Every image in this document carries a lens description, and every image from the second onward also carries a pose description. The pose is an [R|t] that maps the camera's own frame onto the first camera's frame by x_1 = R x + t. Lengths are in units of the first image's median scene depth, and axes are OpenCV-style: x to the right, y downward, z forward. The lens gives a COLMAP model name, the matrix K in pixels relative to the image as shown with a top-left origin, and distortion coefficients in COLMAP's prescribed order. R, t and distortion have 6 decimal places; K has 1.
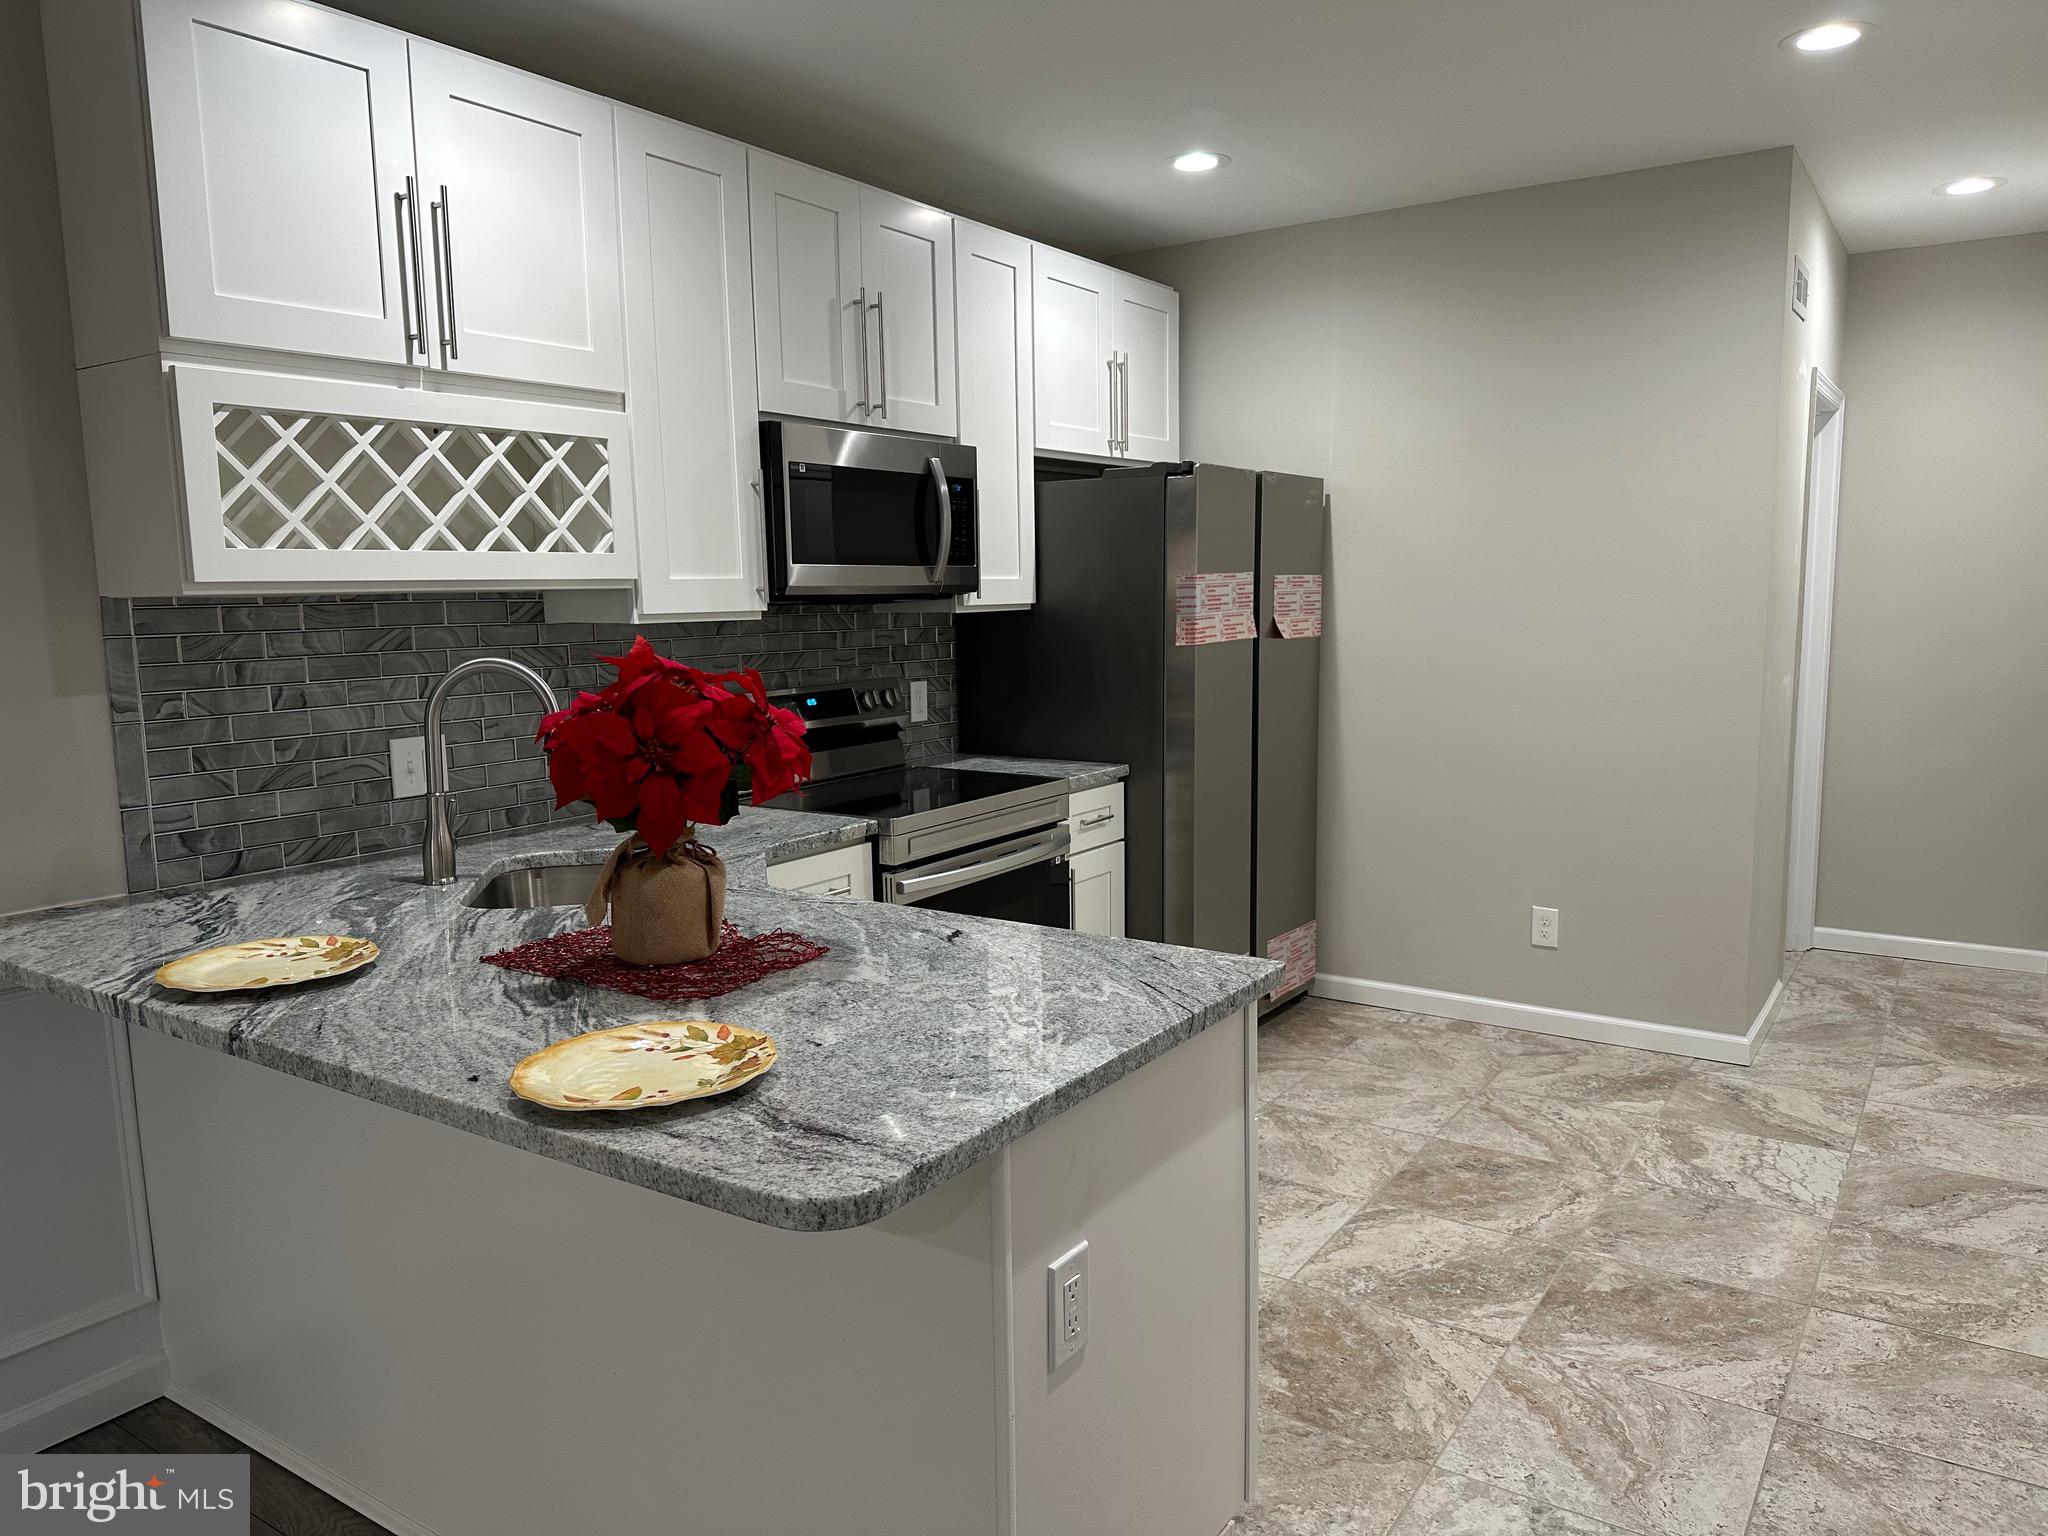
lens RADIAL K [[1430.5, 0, 1032.4], [0, 1430.5, 777.2], [0, 0, 1]] dist [0.135747, -0.239100]
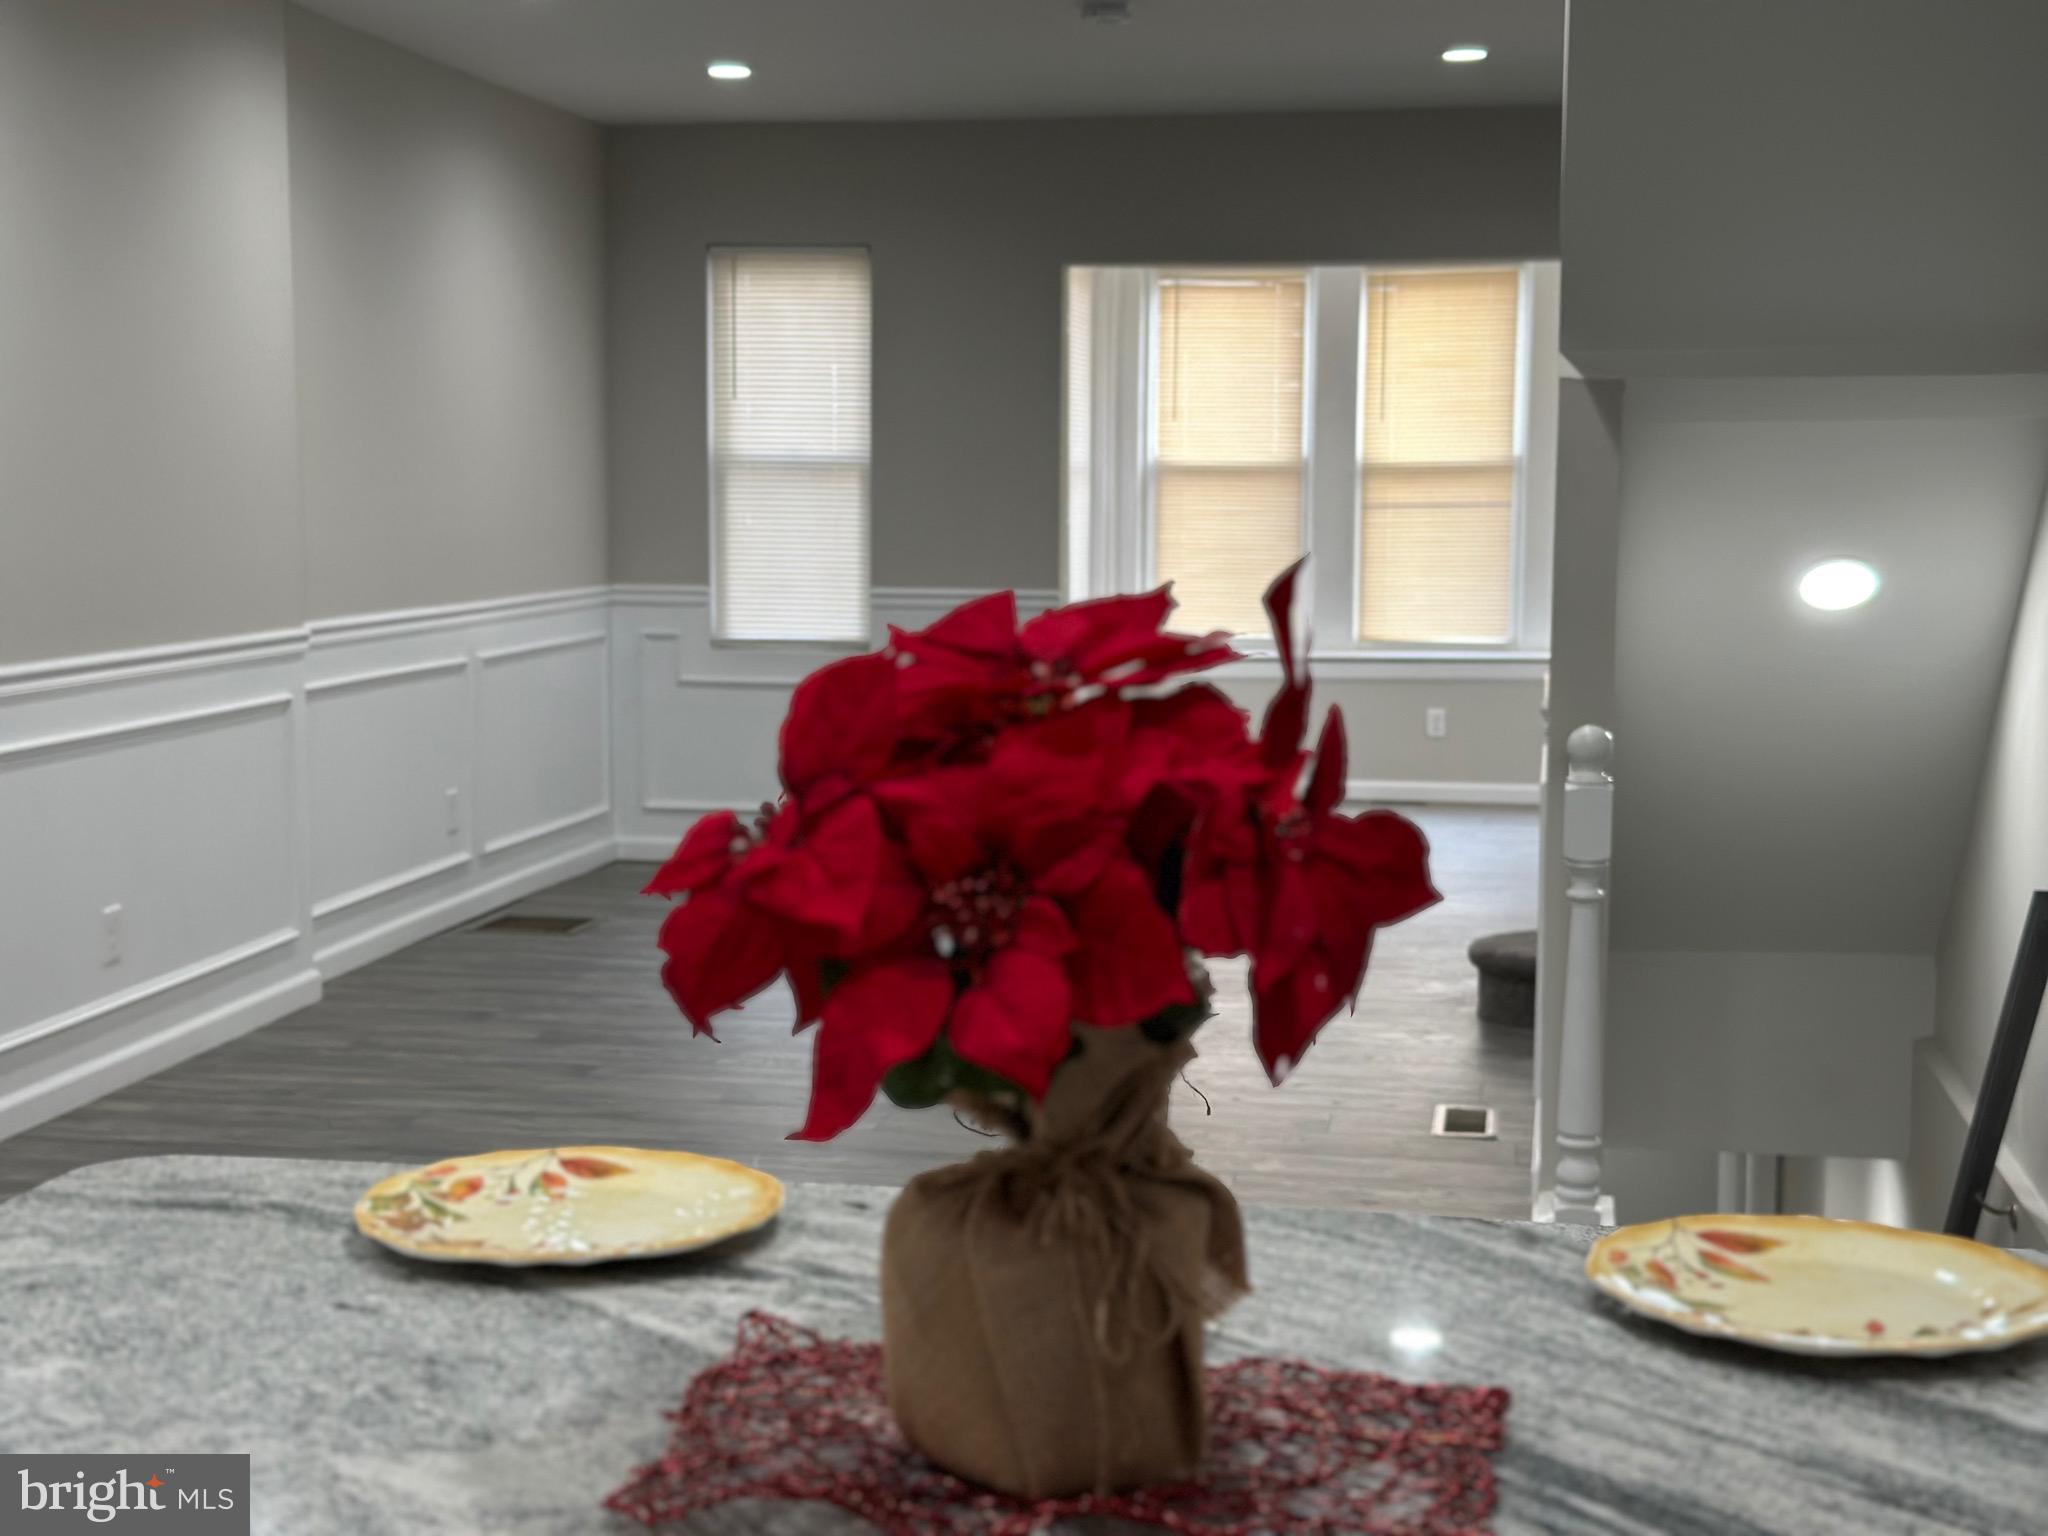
lens RADIAL K [[2868.8, 0, 1024.0], [0, 2868.8, 768.0], [0, 0, 1]] dist [0.157545, -0.311790]
pose [[-0.914299, 0.053666, -0.401469, 0.018885], [-0.045696, 0.971189, 0.233890, -0.144762], [0.402454, 0.232191, -0.885504, 1.136724]]
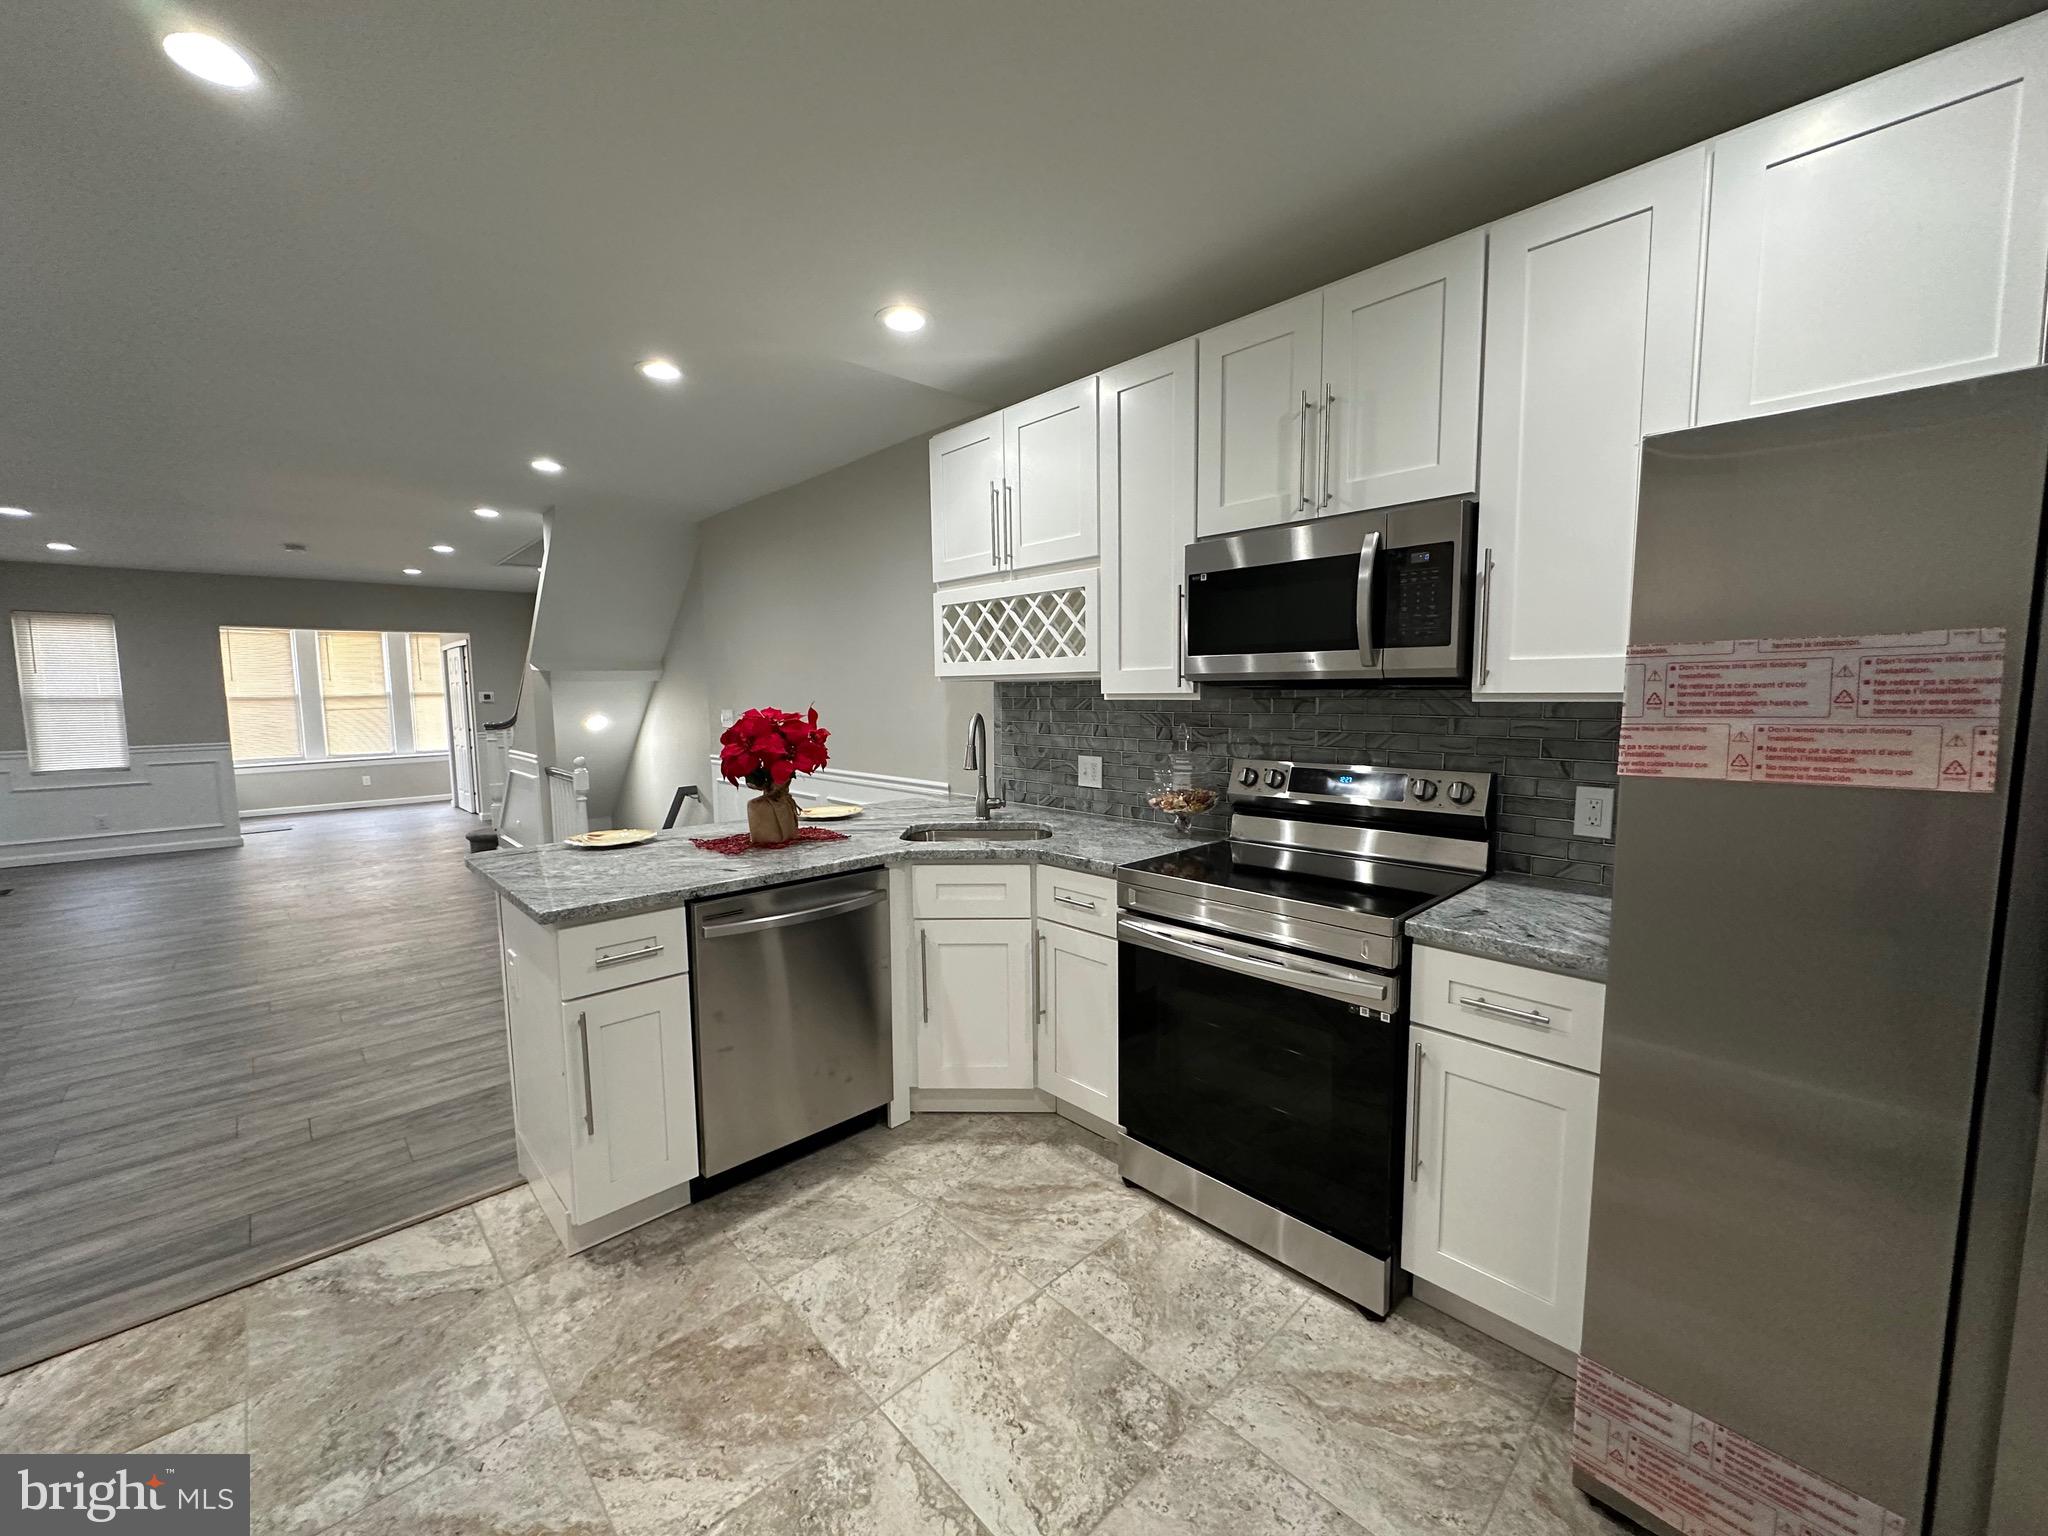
lens RADIAL K [[815.3, 0, 1027.7], [0, 815.3, 767.2], [0, 0, 1]] dist [-0.001307, -0.000510]
pose [[-0.217424, 0.112717, -0.969547, 0.646193], [-0.116889, 0.983155, 0.140511, -0.158039], [0.969053, 0.143880, -0.200586, 1.178785]]
